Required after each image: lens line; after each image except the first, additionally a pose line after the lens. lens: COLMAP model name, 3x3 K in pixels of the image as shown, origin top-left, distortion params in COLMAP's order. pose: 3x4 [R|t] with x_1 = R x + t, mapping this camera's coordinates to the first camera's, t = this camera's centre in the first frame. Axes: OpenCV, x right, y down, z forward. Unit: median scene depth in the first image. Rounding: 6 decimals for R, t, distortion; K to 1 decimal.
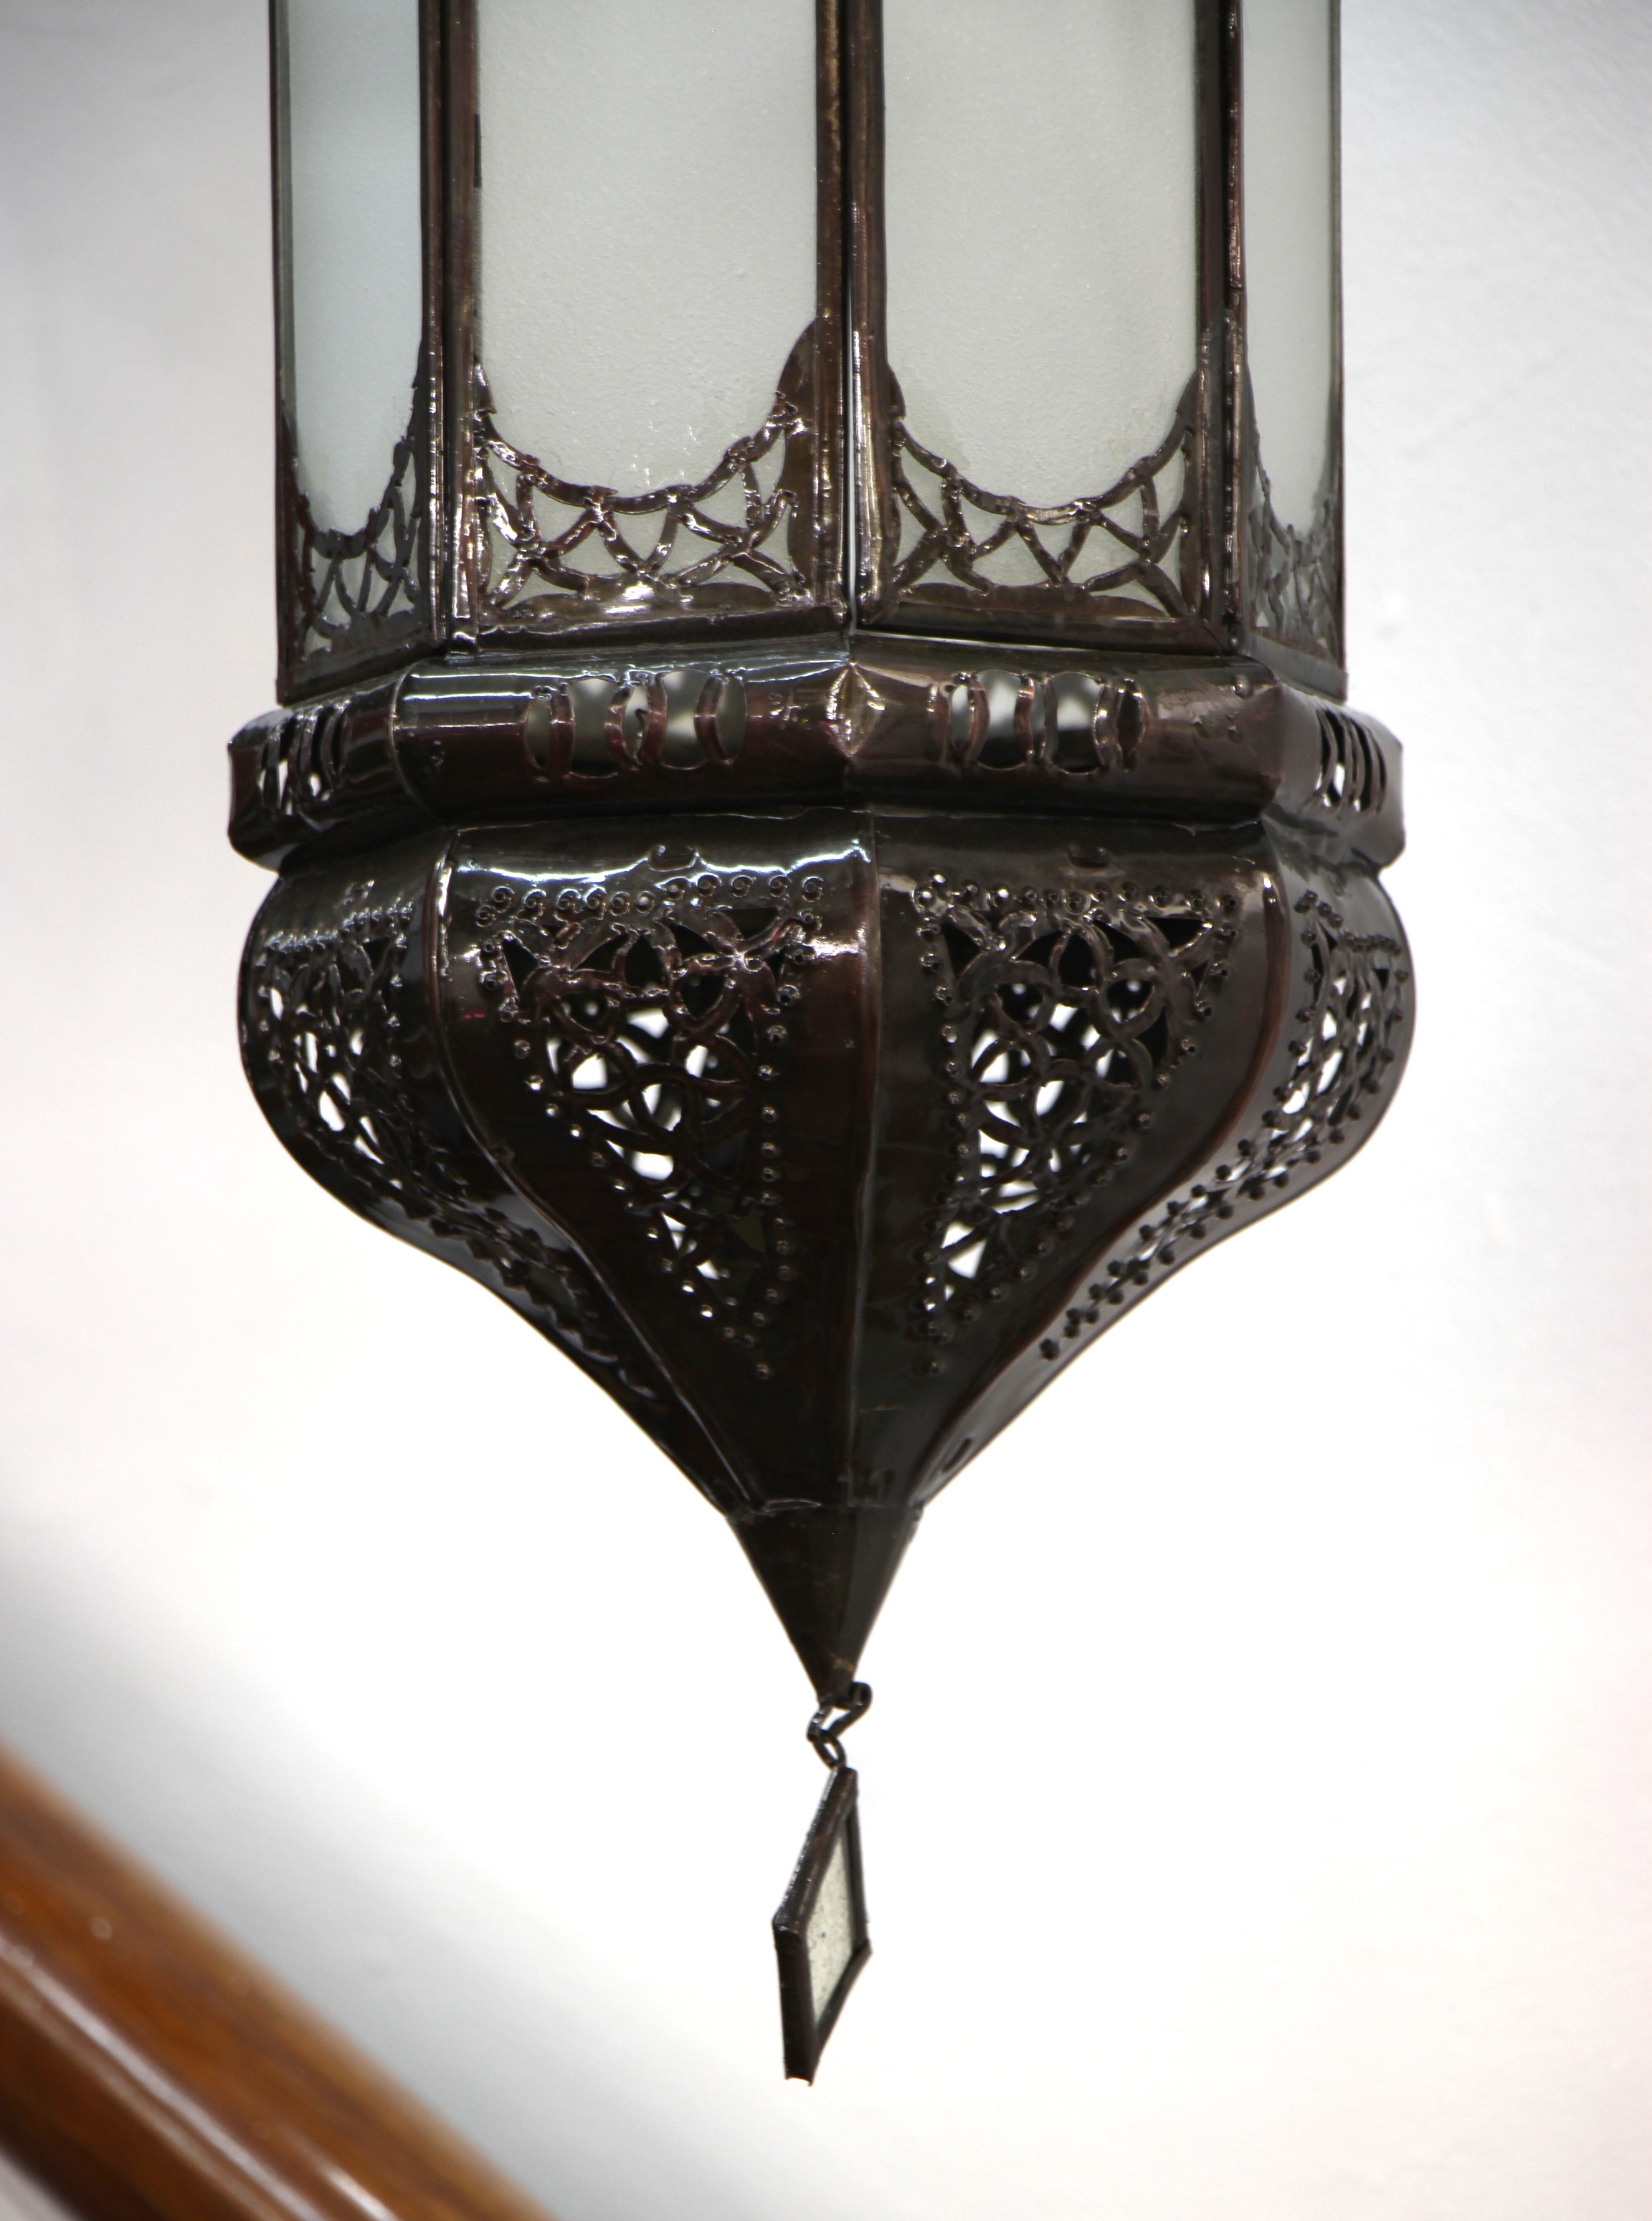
lens RADIAL K [[7436.8, 0, 824.3], [0, 7436.8, 1112.0], [0, 0, 1]] dist [0.710548, 0.000000]
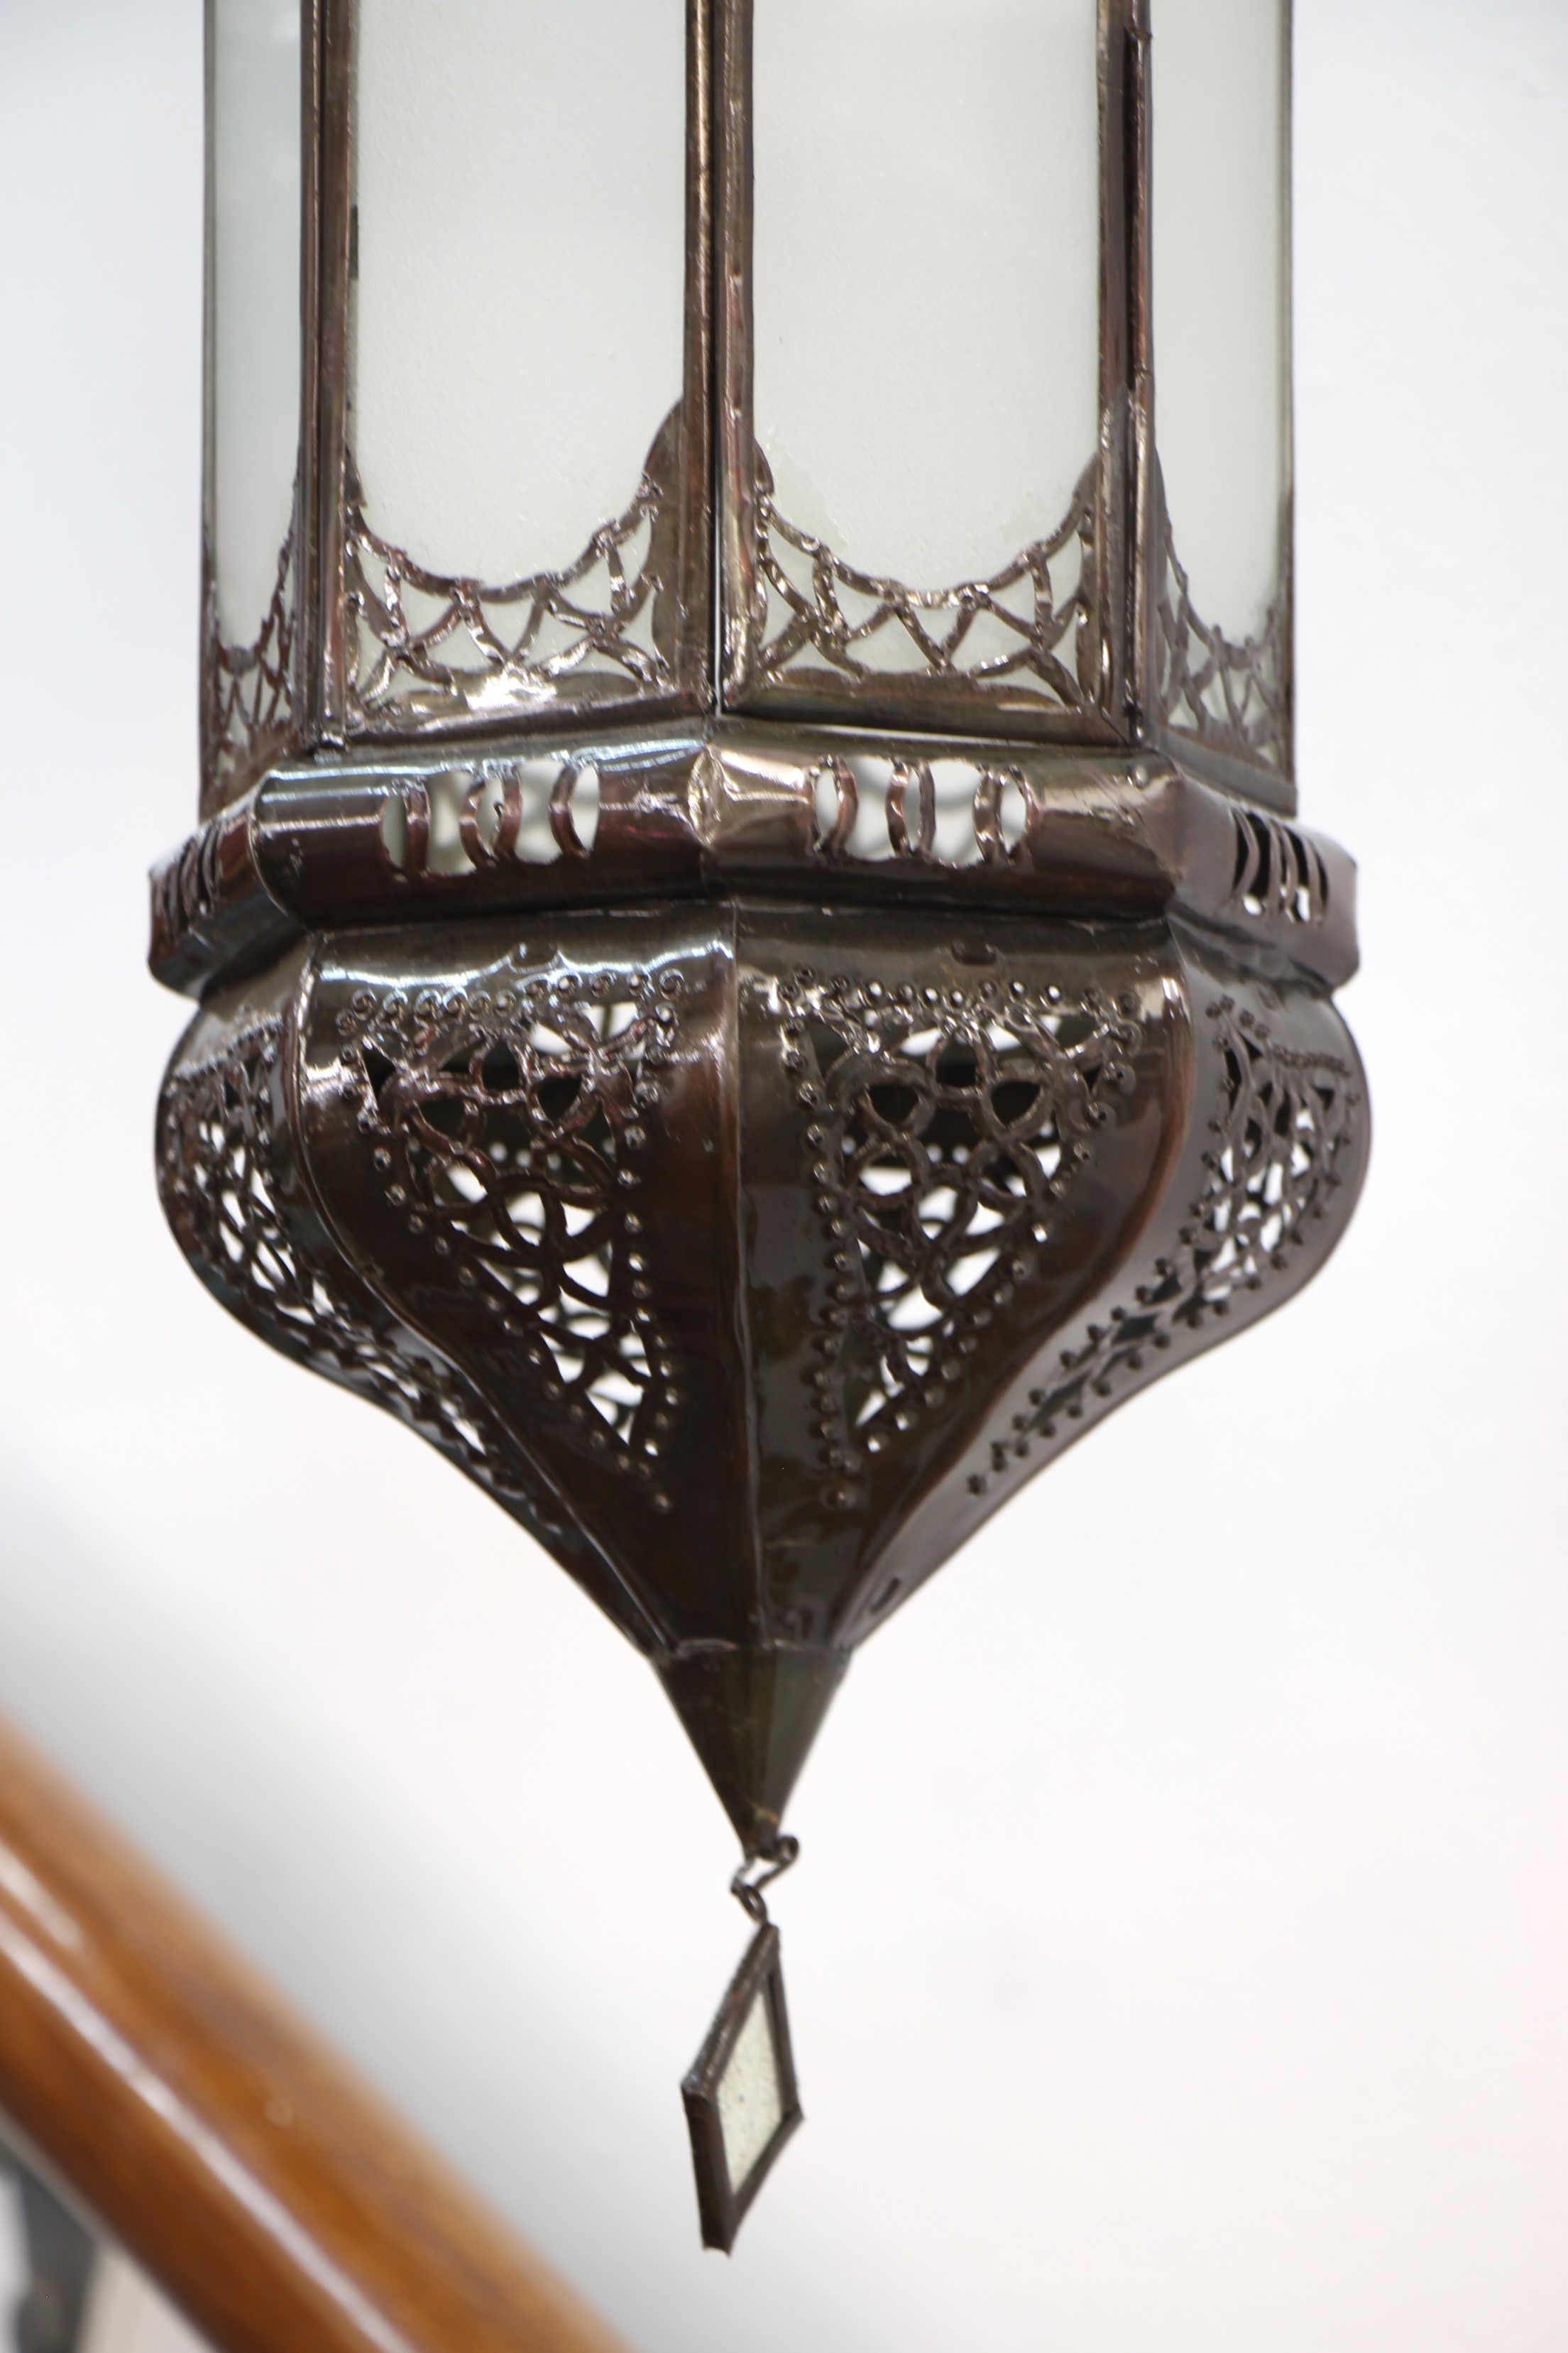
lens RADIAL K [[5901.0, 0, 863.9], [0, 5901.0, 1211.1], [0, 0, 1]] dist [0.488059, 0.000000]
pose [[0.993263, -0.008904, -0.115541, 0.106705], [0.002835, 0.998612, -0.052586, 0.037609], [0.115849, 0.051904, 0.991910, 0.246365]]
